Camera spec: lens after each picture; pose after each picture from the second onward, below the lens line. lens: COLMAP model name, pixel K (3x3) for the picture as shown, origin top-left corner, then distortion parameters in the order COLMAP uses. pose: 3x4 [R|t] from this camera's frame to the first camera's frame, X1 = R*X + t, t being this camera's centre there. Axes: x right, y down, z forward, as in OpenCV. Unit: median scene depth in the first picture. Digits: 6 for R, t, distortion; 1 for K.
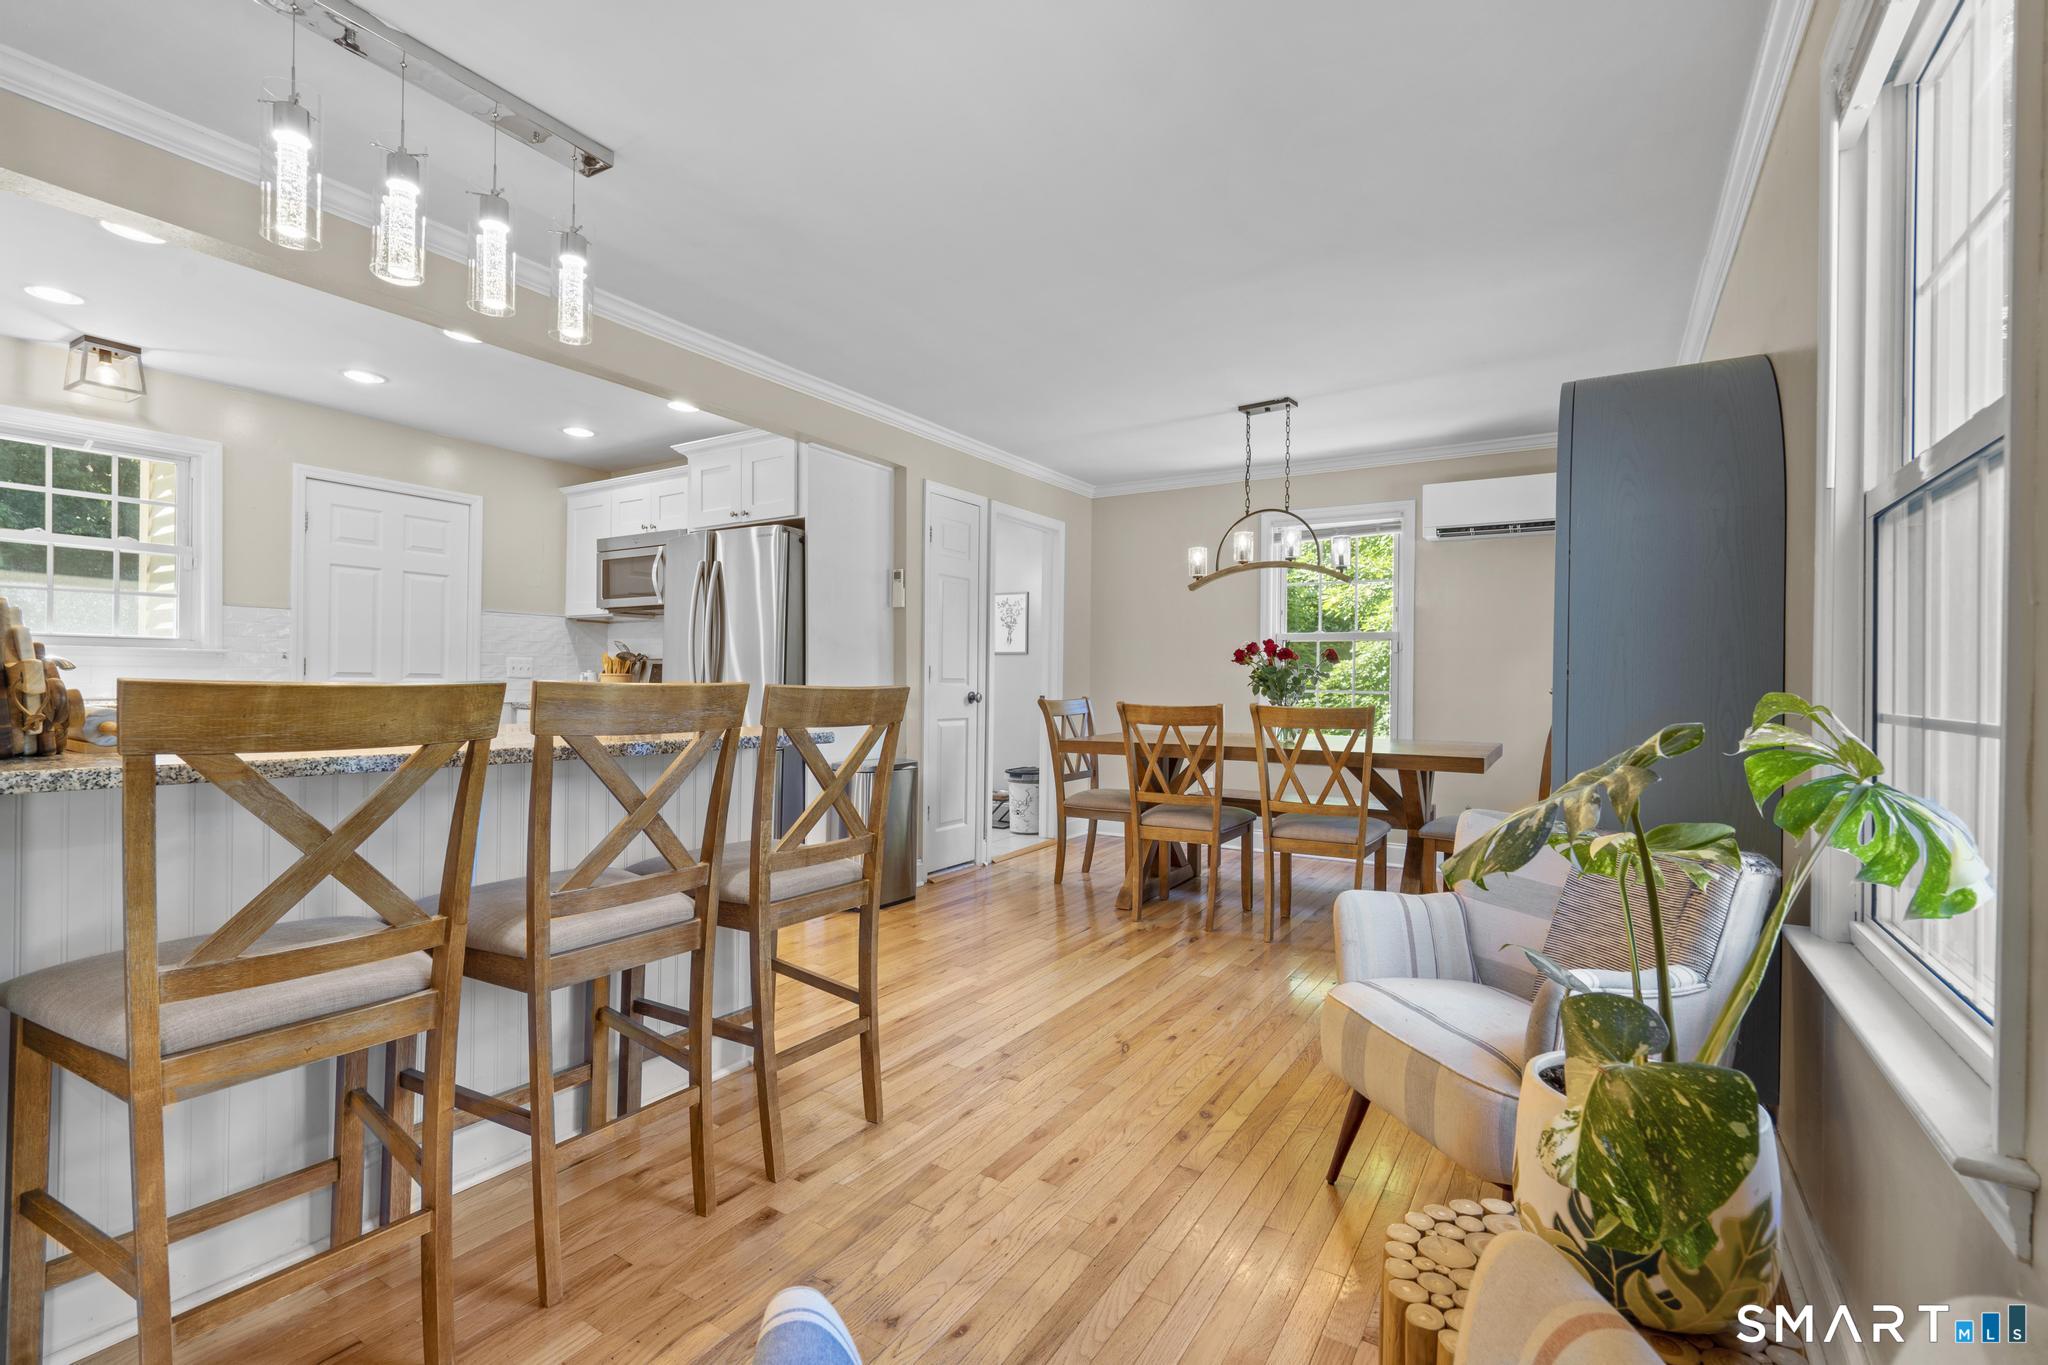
lens RADIAL K [[922.1, 0, 1016.1], [0, 922.1, 680.4], [0, 0, 1]] dist [-0.005384, -0.000040]
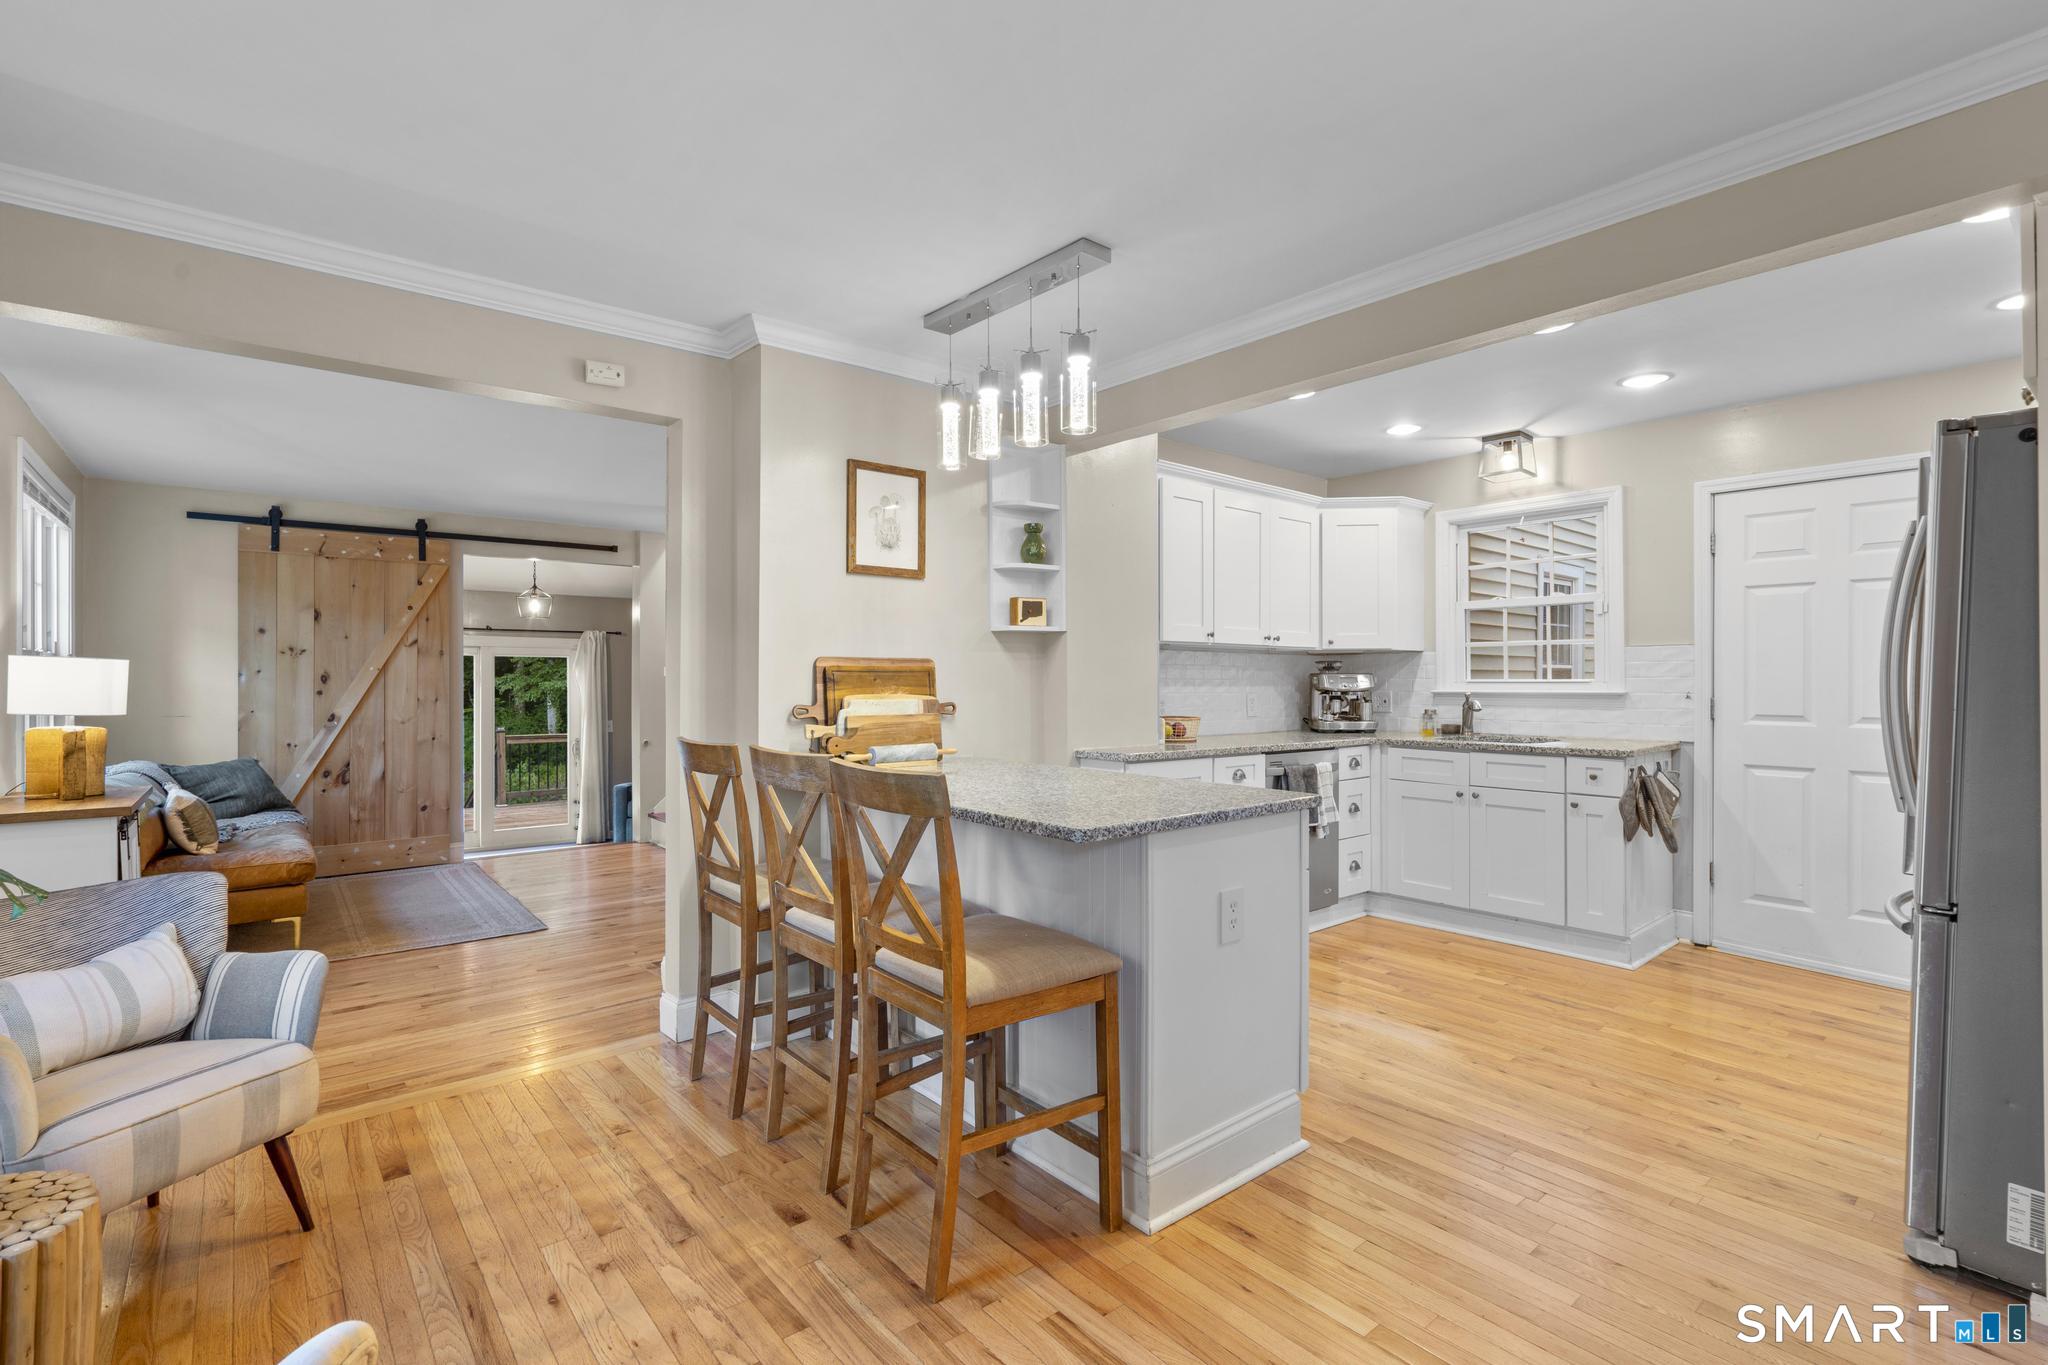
lens RADIAL K [[922.1, 0, 1016.1], [0, 922.1, 680.4], [0, 0, 1]] dist [-0.005384, -0.000040]
pose [[-0.309292, -0.009971, -0.950915, 0.268405], [0.001779, 0.999937, -0.011064, -0.031092], [0.950965, -0.005113, -0.309255, 0.592750]]
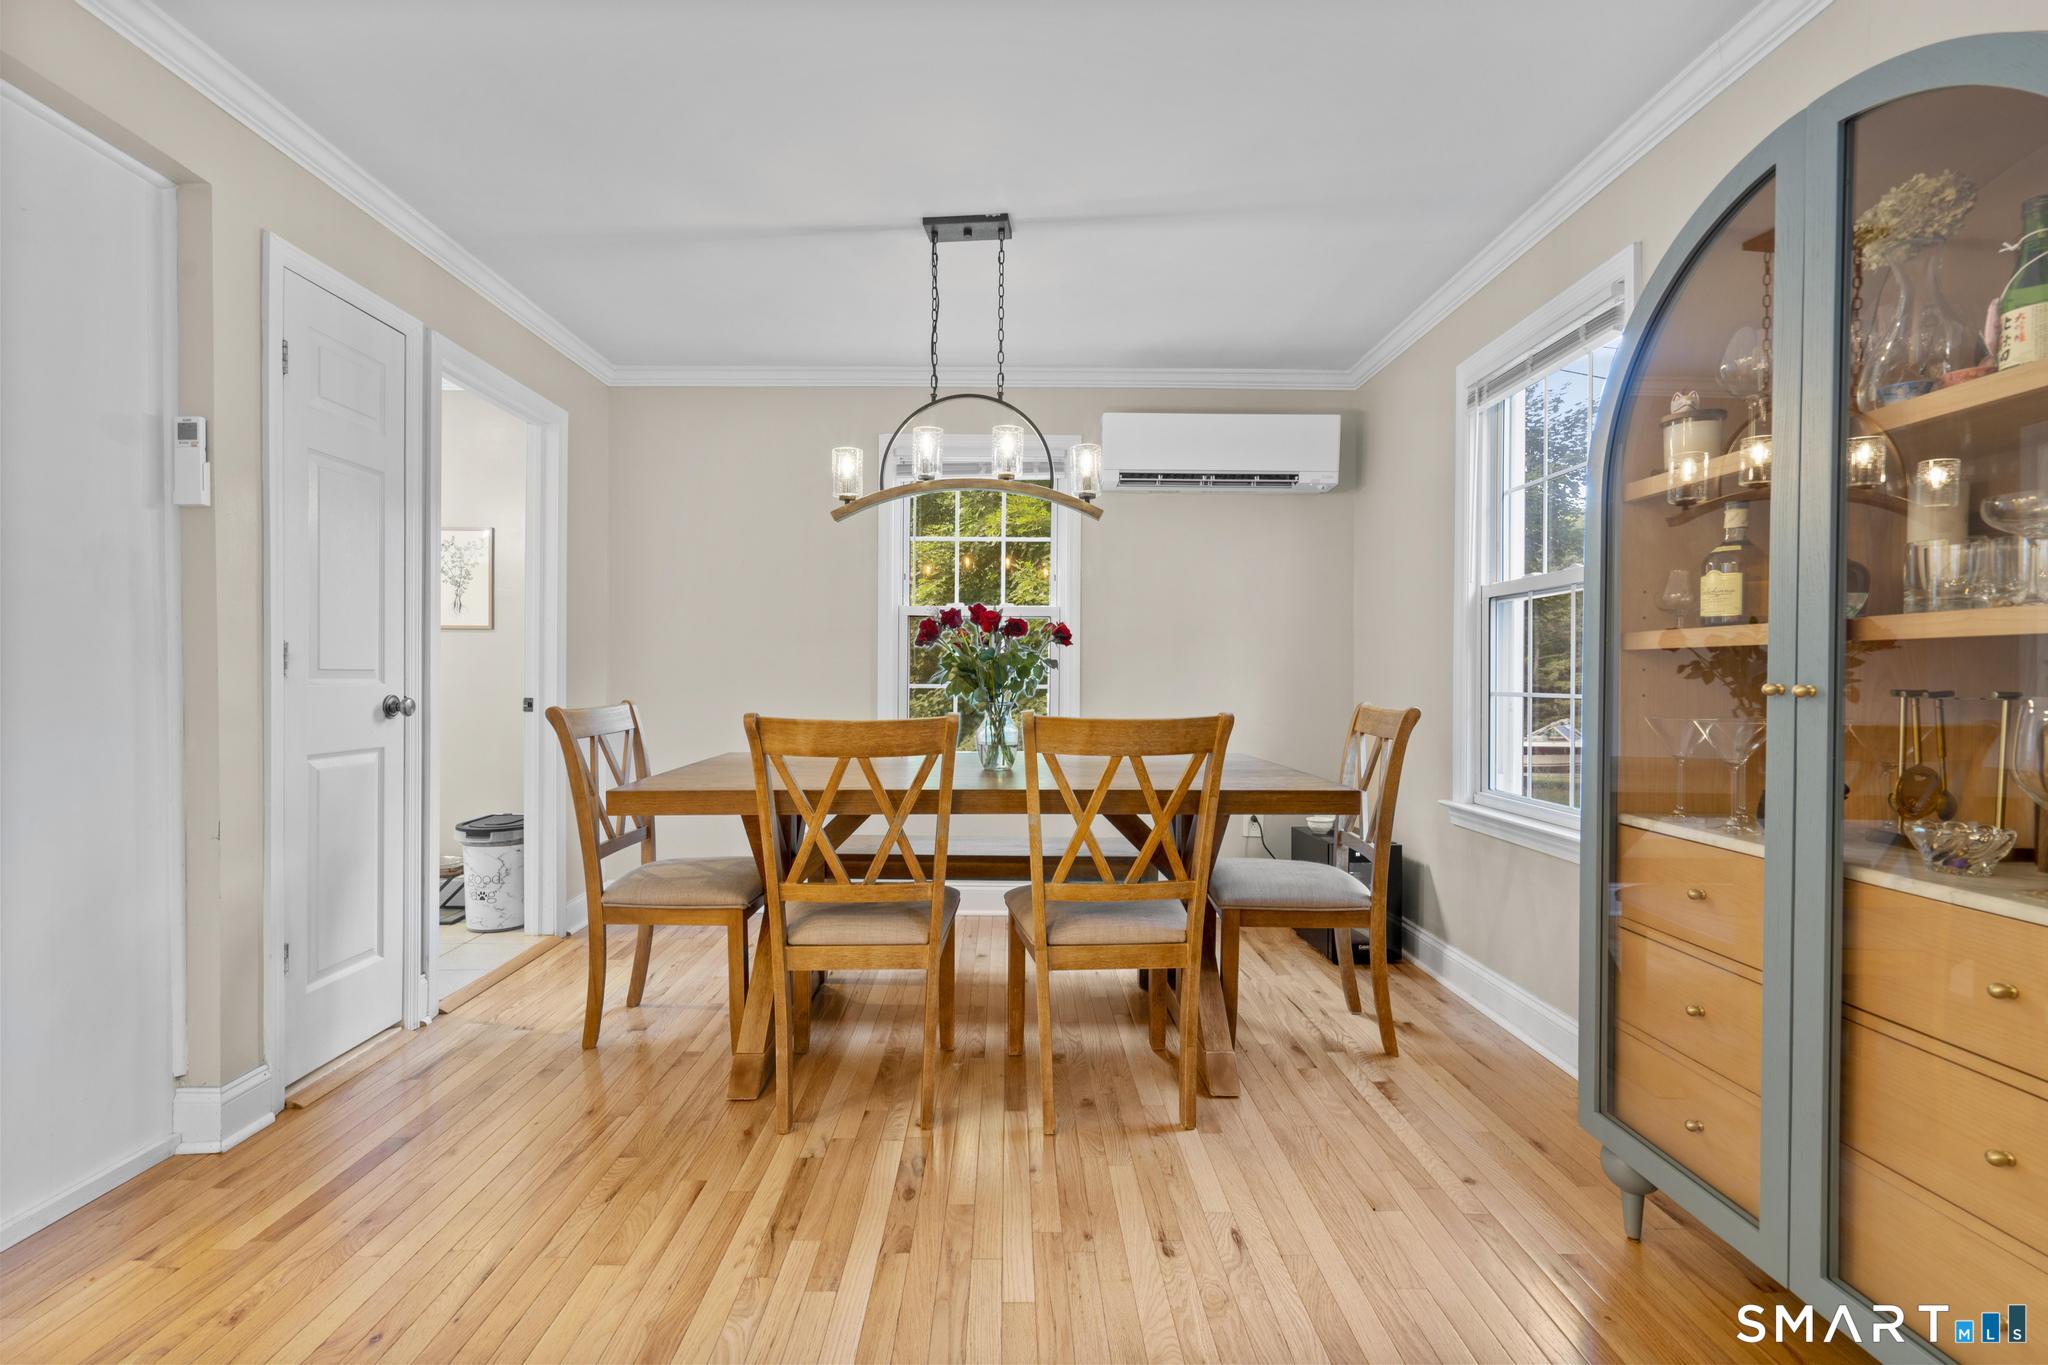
lens RADIAL K [[922.1, 0, 1016.1], [0, 922.1, 680.4], [0, 0, 1]] dist [-0.005384, -0.000040]
pose [[0.844834, -0.009414, 0.534945, -0.029672], [0.003226, 0.999917, 0.012501, -0.001104], [-0.535018, -0.008835, 0.844794, 0.405249]]
